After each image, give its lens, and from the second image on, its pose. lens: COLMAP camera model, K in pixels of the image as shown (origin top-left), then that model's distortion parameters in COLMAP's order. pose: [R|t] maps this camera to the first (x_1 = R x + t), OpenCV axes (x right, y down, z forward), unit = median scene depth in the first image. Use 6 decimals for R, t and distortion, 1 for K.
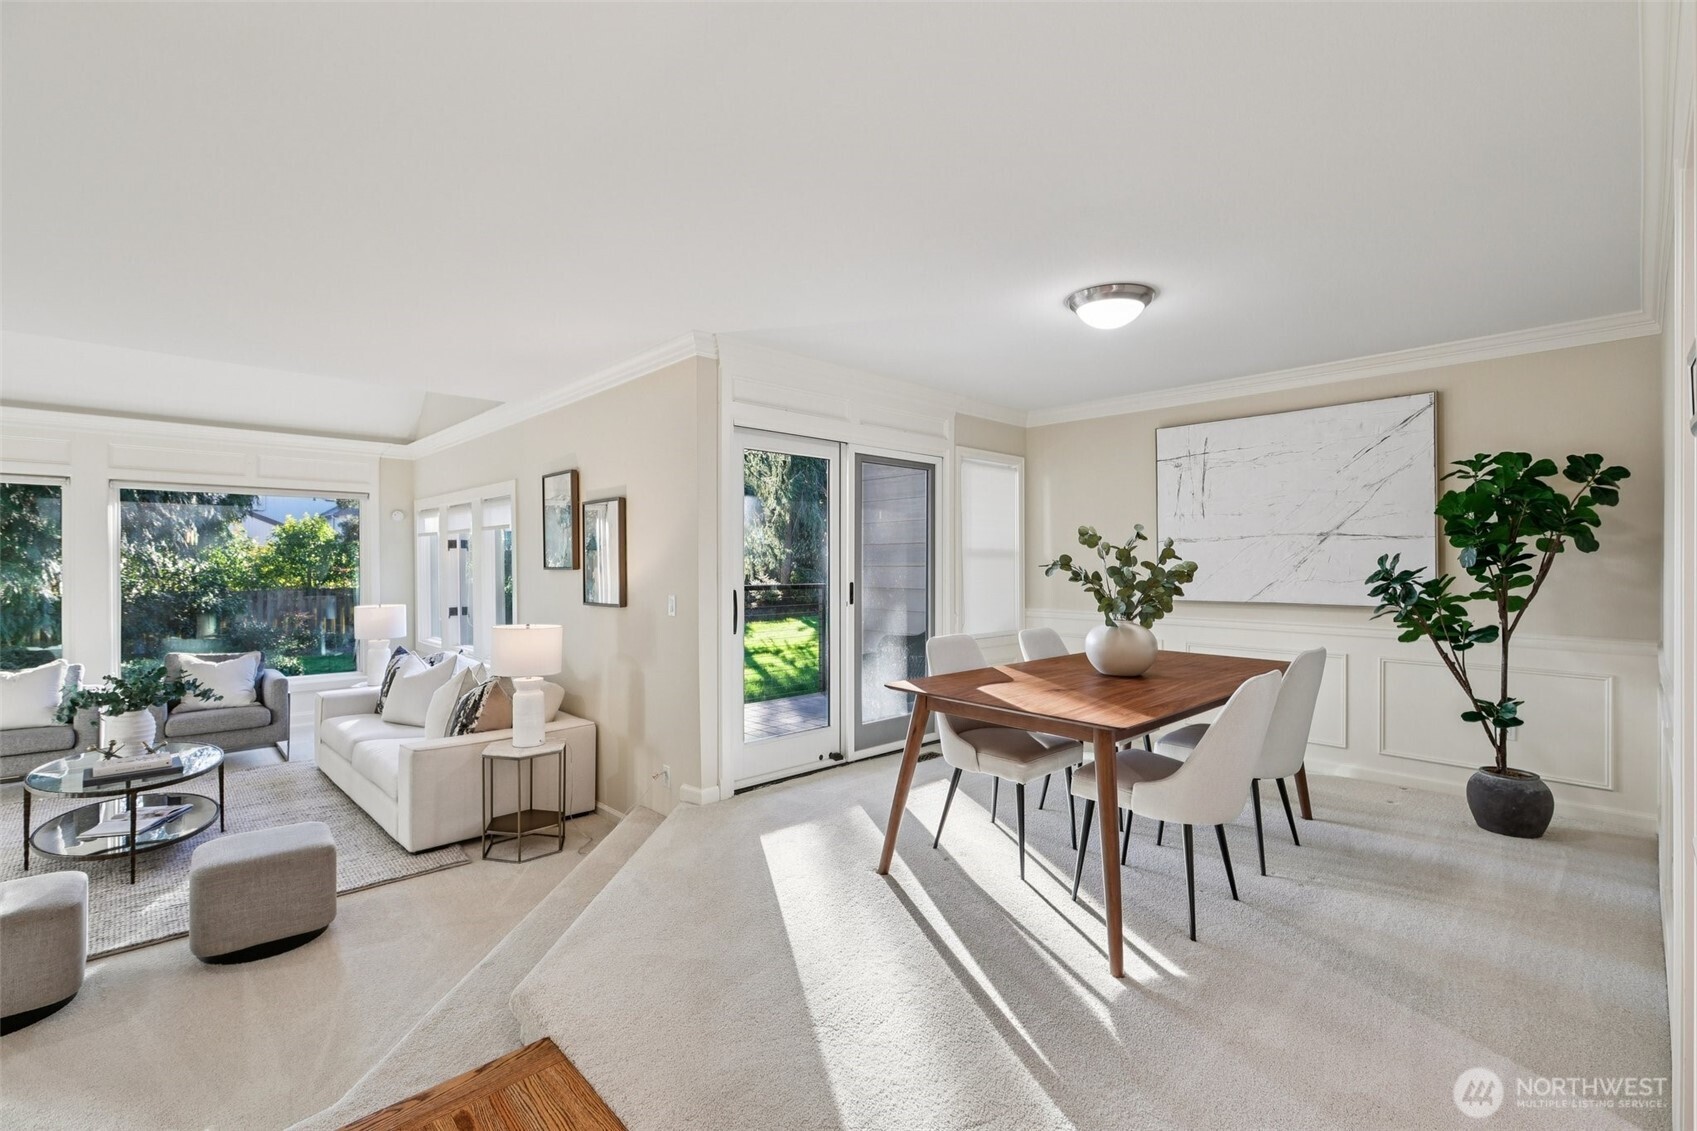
lens RADIAL K [[755.4, 0, 855.5], [0, 755.4, 564.1], [0, 0, 1]] dist [-0.010009, 0.006156]
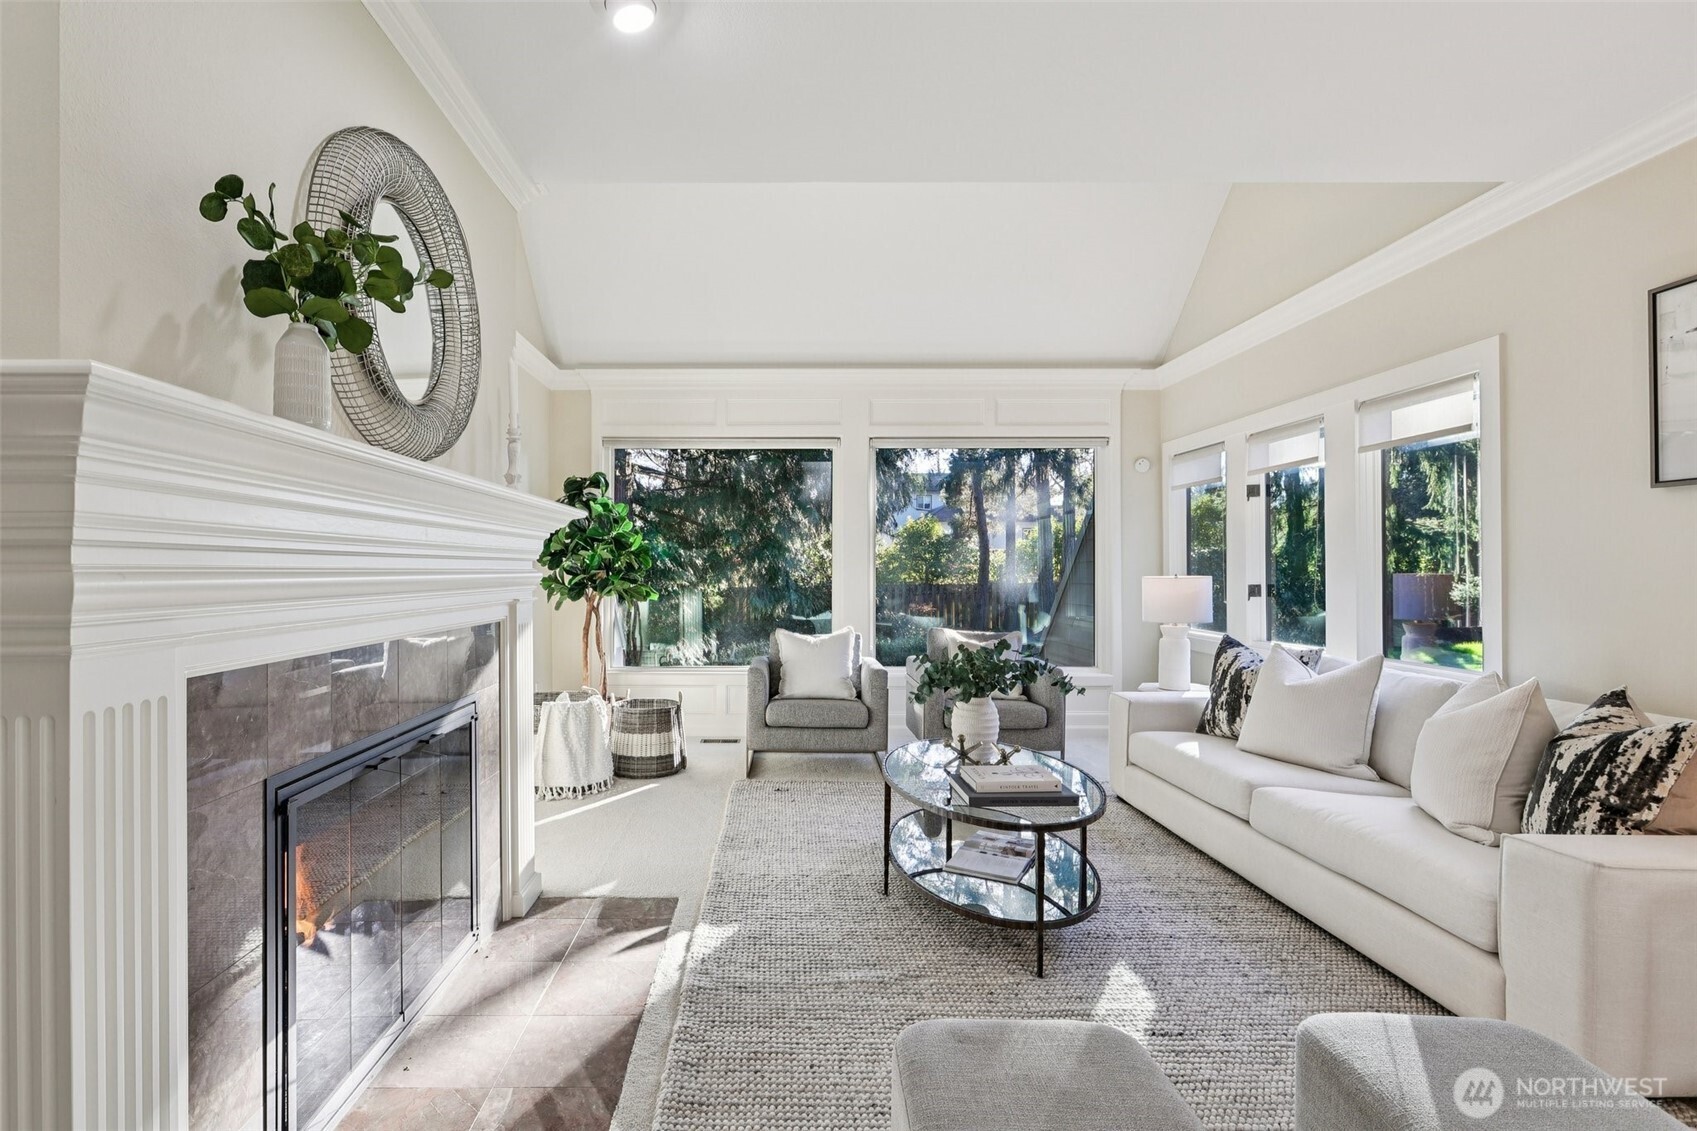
lens RADIAL K [[787.3, 0, 783.5], [0, 787.3, 567.5], [0, 0, 1]] dist [0.000828, 0.000787]
pose [[0.723474, -0.001274, -0.690351, -0.616623], [-0.001634, 0.999992, -0.003558, 0.079276], [0.690350, 0.003702, 0.723466, 0.348382]]
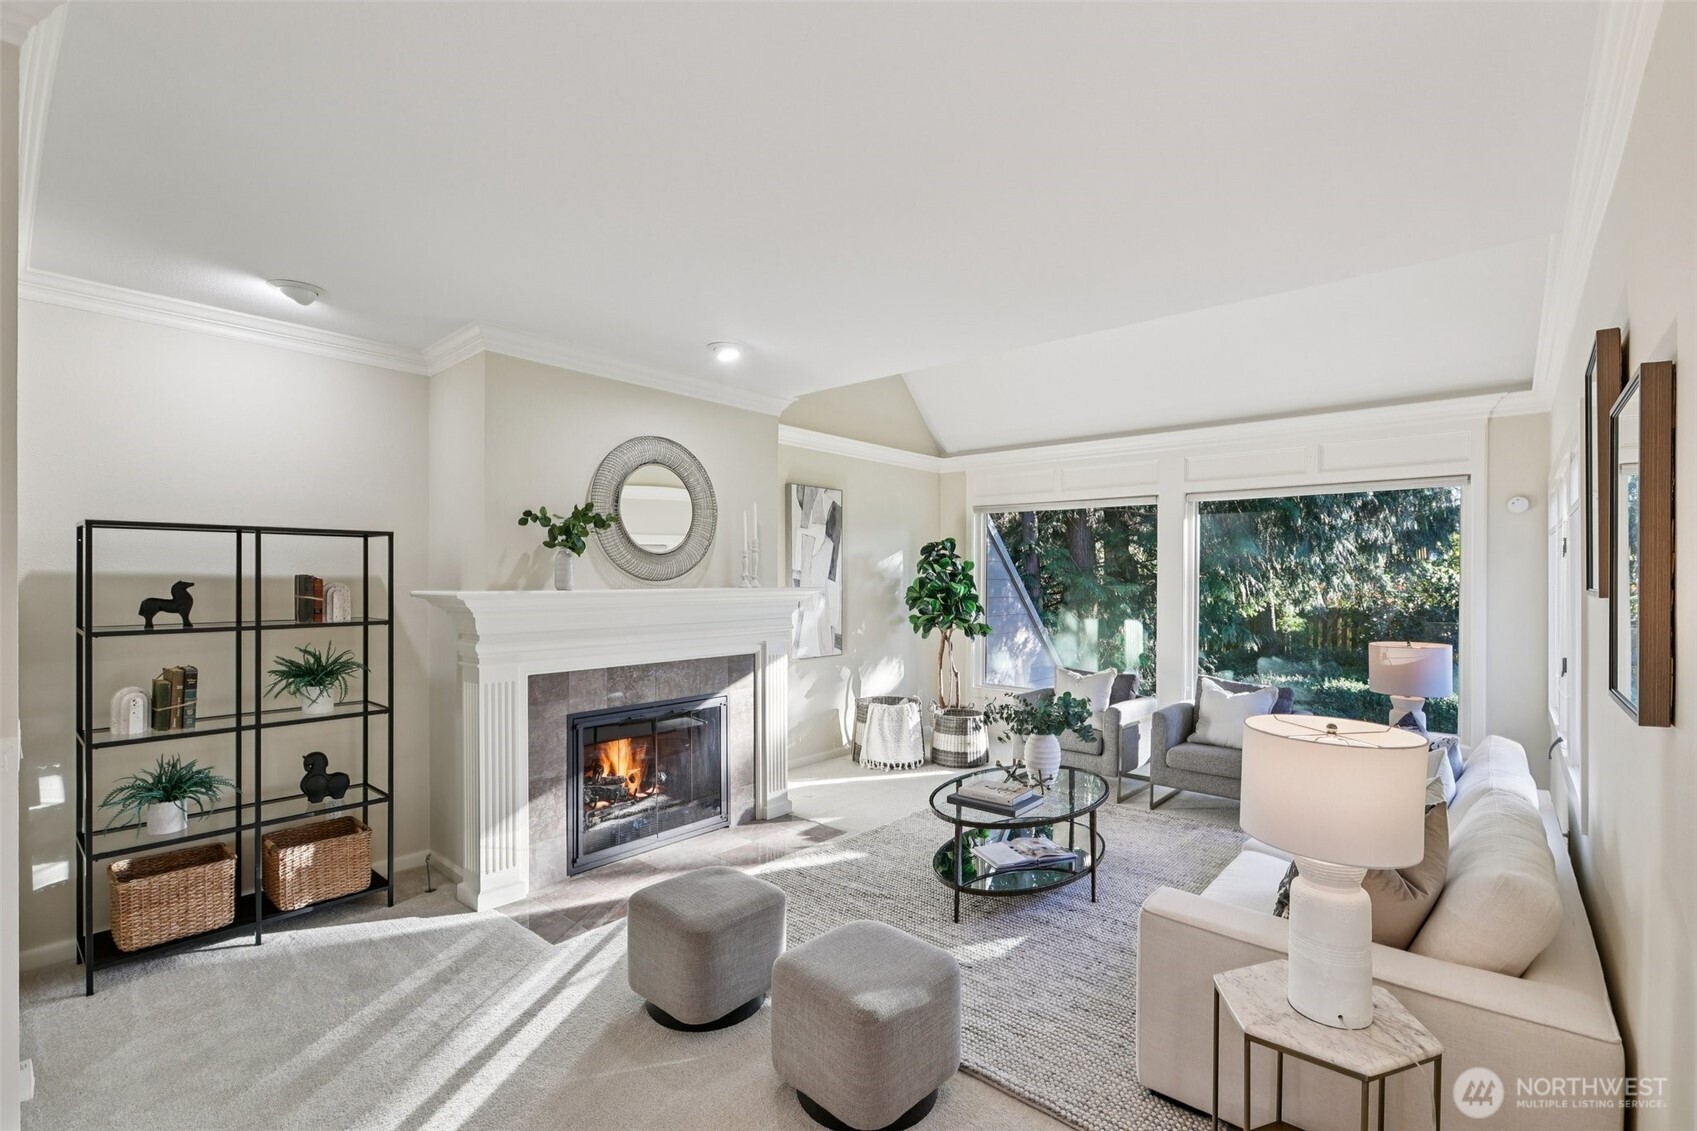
lens RADIAL K [[761.4, 0, 852.6], [0, 761.4, 586.7], [0, 0, 1]] dist [-0.001878, 0.000104]
pose [[0.089964, 0.014940, -0.995833, -0.039097], [-0.005154, 0.999881, 0.014535, -0.002334], [0.995932, 0.003825, 0.090030, 0.735134]]
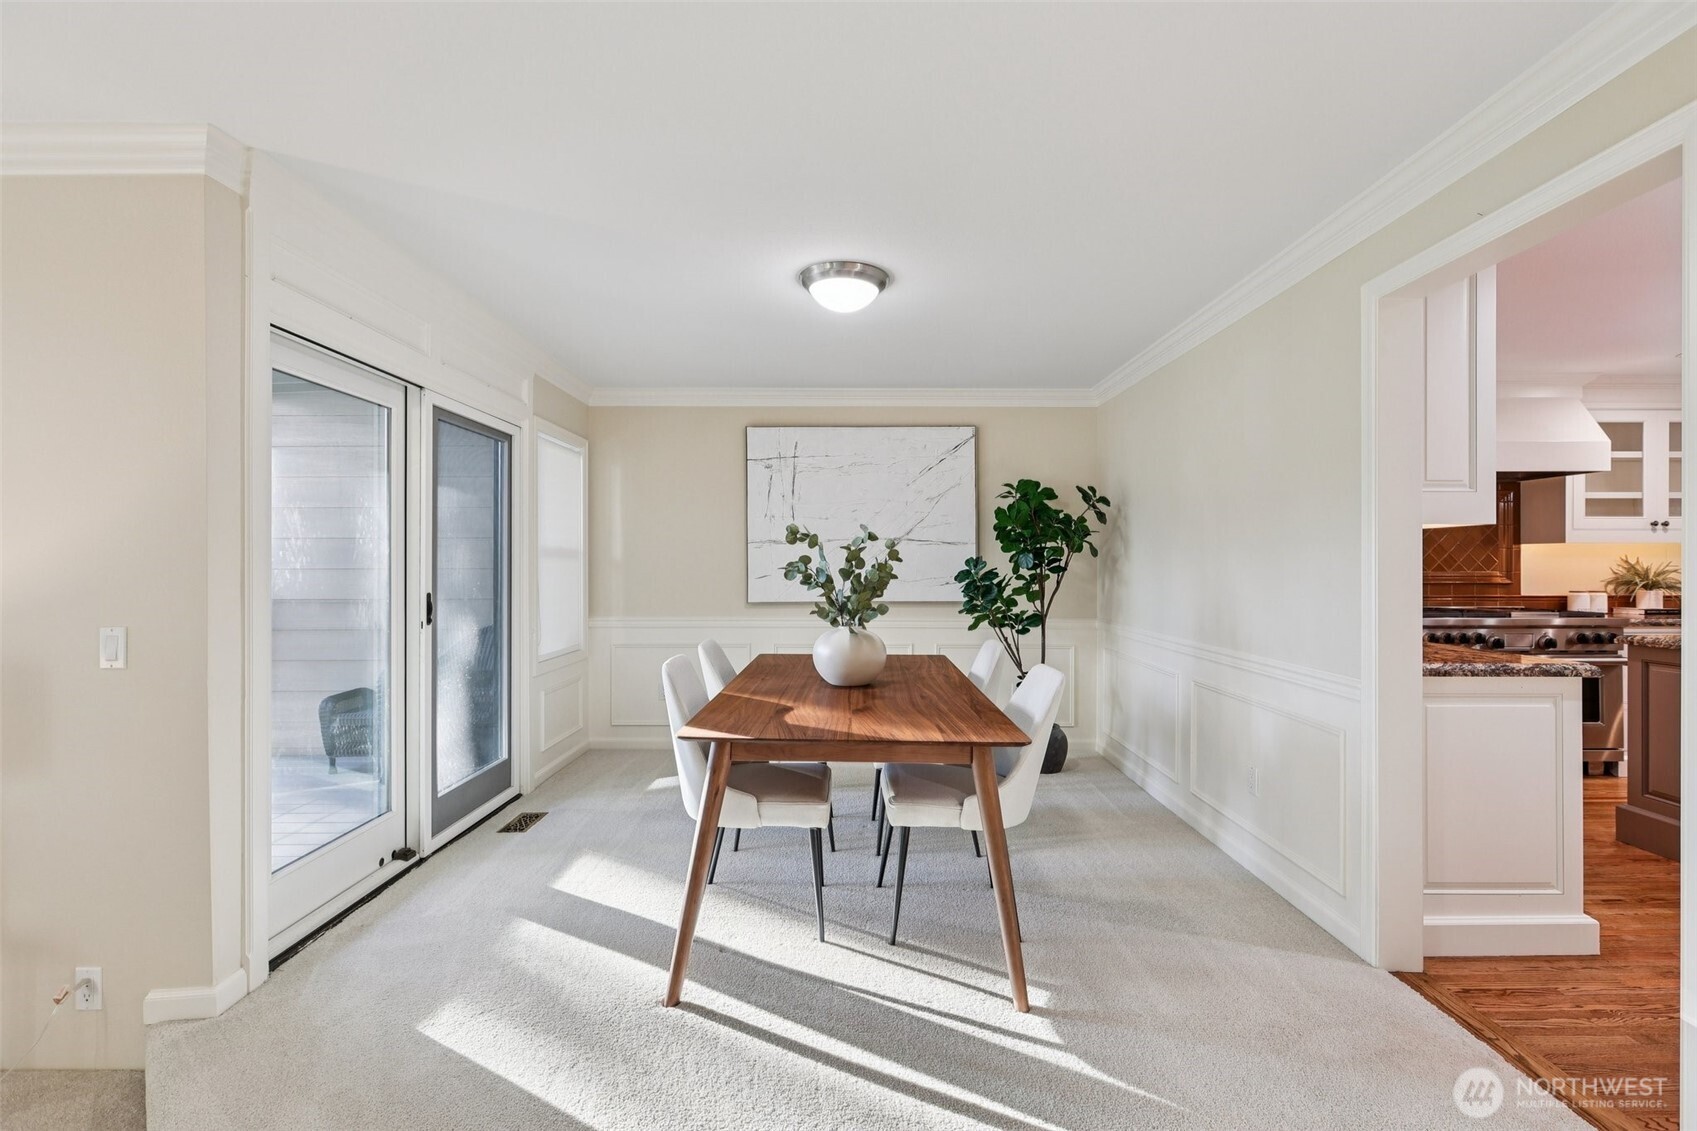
lens RADIAL K [[755.4, 0, 855.5], [0, 755.4, 564.1], [0, 0, 1]] dist [-0.010009, 0.006156]
pose [[0.693211, 0.001252, 0.720734, -0.269914], [0.001035, 0.999996, -0.002732, 0.000535], [-0.720734, 0.002640, 0.693206, 0.295921]]
